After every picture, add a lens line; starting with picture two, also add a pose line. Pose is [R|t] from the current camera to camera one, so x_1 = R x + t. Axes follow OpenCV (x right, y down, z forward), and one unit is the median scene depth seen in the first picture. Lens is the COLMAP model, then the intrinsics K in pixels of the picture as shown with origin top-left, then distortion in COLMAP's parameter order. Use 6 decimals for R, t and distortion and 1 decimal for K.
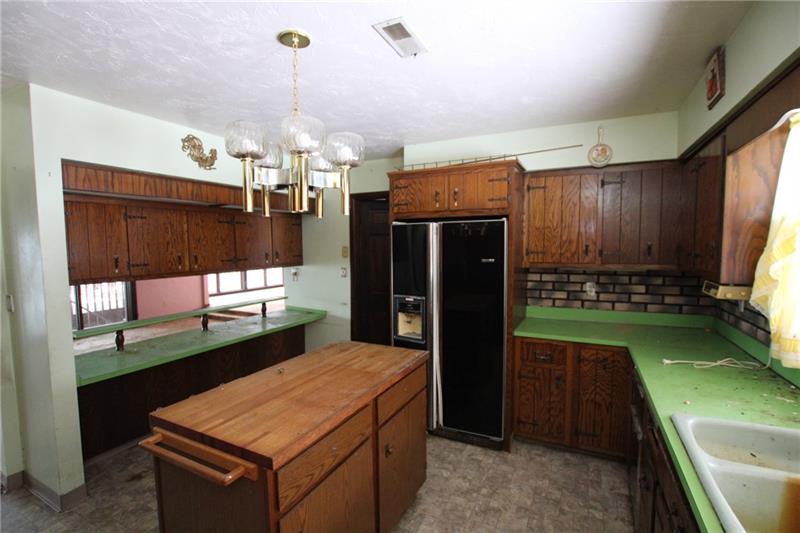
lens RADIAL K [[363.4, 0, 400.0], [0, 363.4, 266.5], [0, 0, 1]] dist [-0.075710, 0.000209]
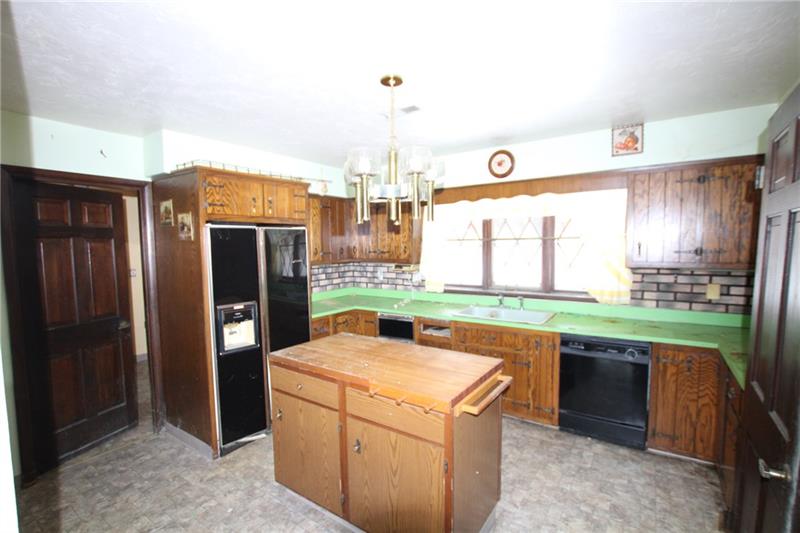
lens RADIAL K [[371.7, 0, 400.0], [0, 371.7, 266.5], [0, 0, 1]] dist [-0.023359, 0.000718]
pose [[0.148931, -0.056775, 0.987216, -0.881421], [0.069479, 0.996484, 0.046826, -0.032400], [-0.986404, 0.061617, 0.152352, 0.445247]]
